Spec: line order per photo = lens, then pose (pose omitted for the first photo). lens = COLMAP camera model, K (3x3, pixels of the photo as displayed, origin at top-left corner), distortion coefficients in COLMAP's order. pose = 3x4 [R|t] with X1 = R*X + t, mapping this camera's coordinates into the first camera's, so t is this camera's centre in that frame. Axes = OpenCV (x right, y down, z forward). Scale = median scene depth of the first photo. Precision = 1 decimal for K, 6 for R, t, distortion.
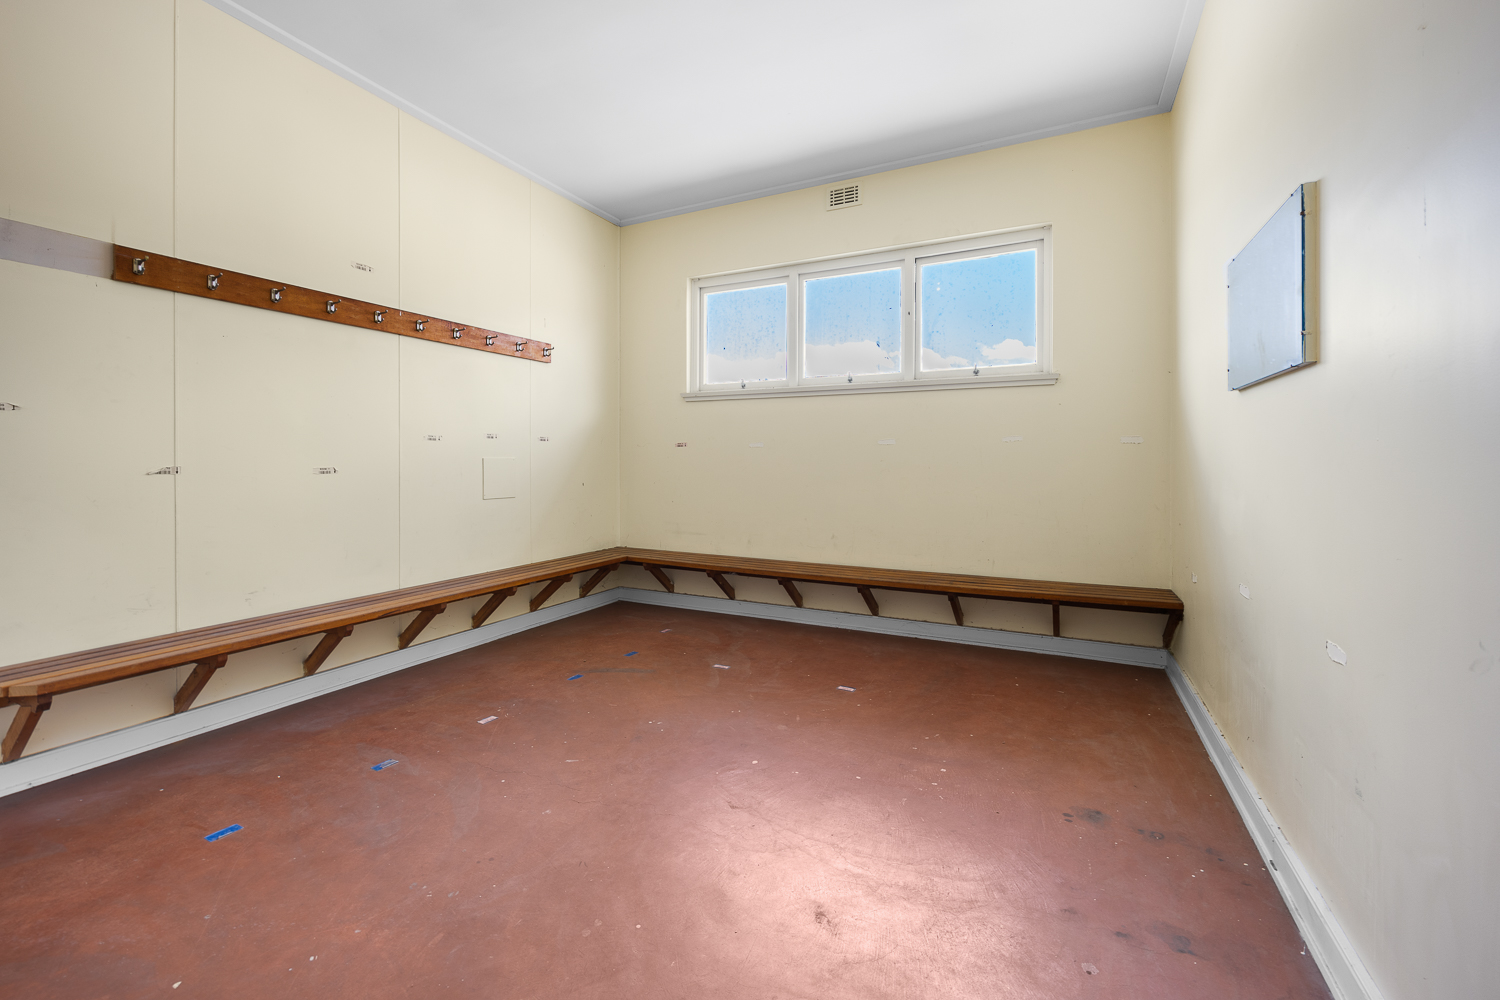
lens RADIAL K [[623.8, 0, 749.6], [0, 623.8, 448.8], [0, 0, 1]] dist [-0.002068, 0.000000]
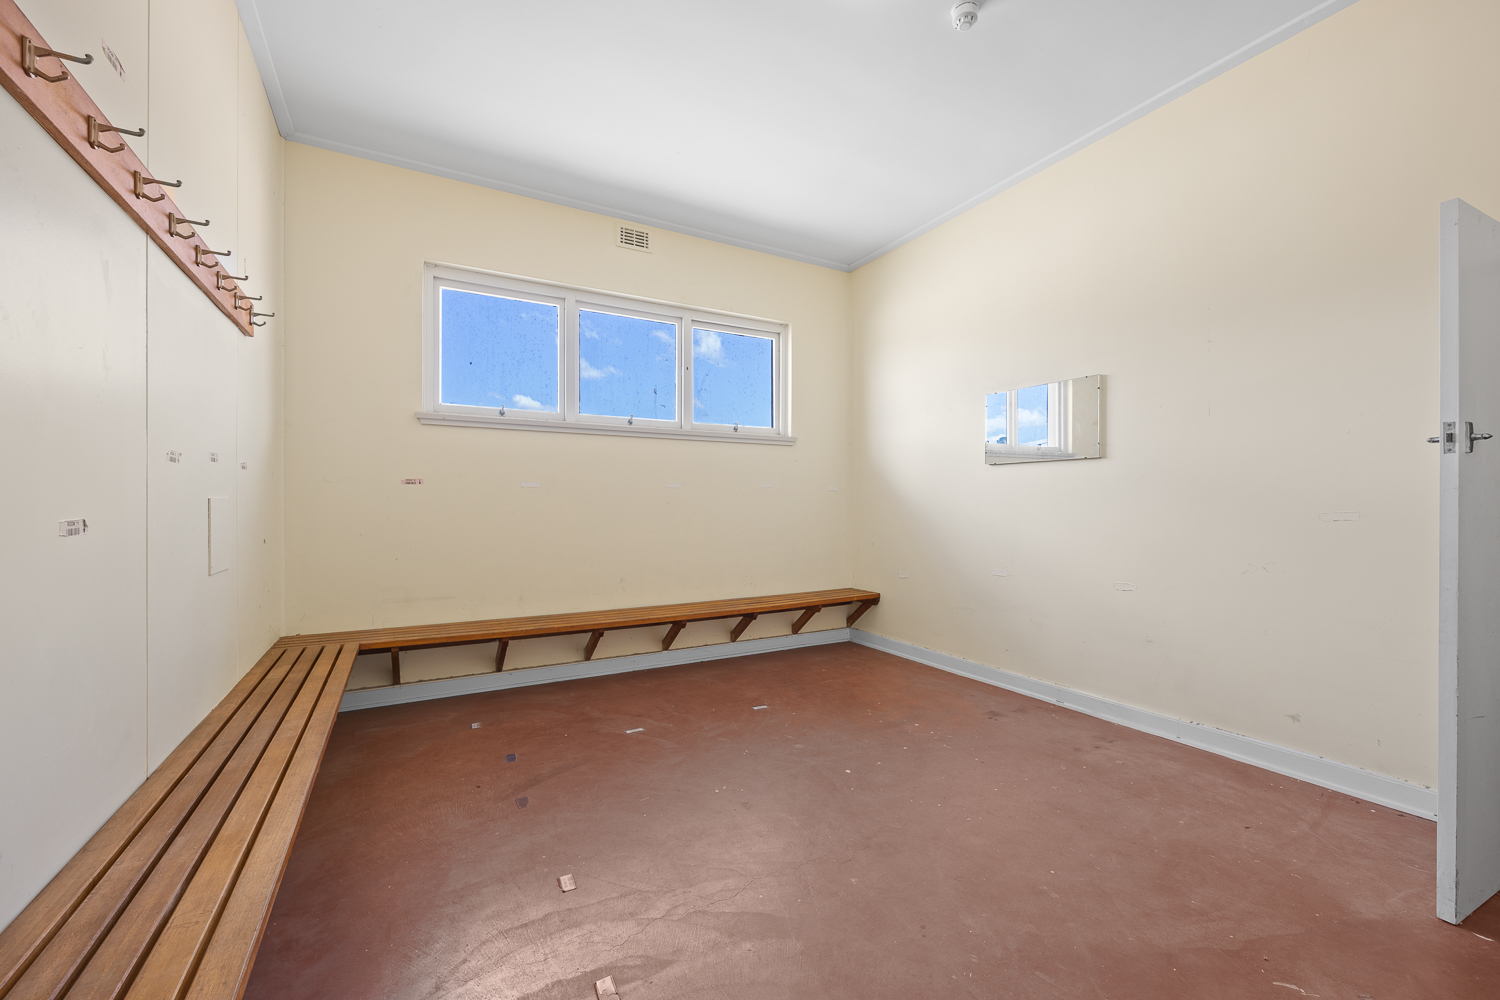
lens RADIAL K [[604.6, 0, 768.0], [0, 604.6, 491.4], [0, 0, 1]] dist [-0.002131, 0.000047]
pose [[0.554782, 0.014275, 0.831873, -0.677999], [-0.015044, 0.999861, -0.007124, 0.005671], [-0.831860, -0.008563, 0.554920, 0.358781]]
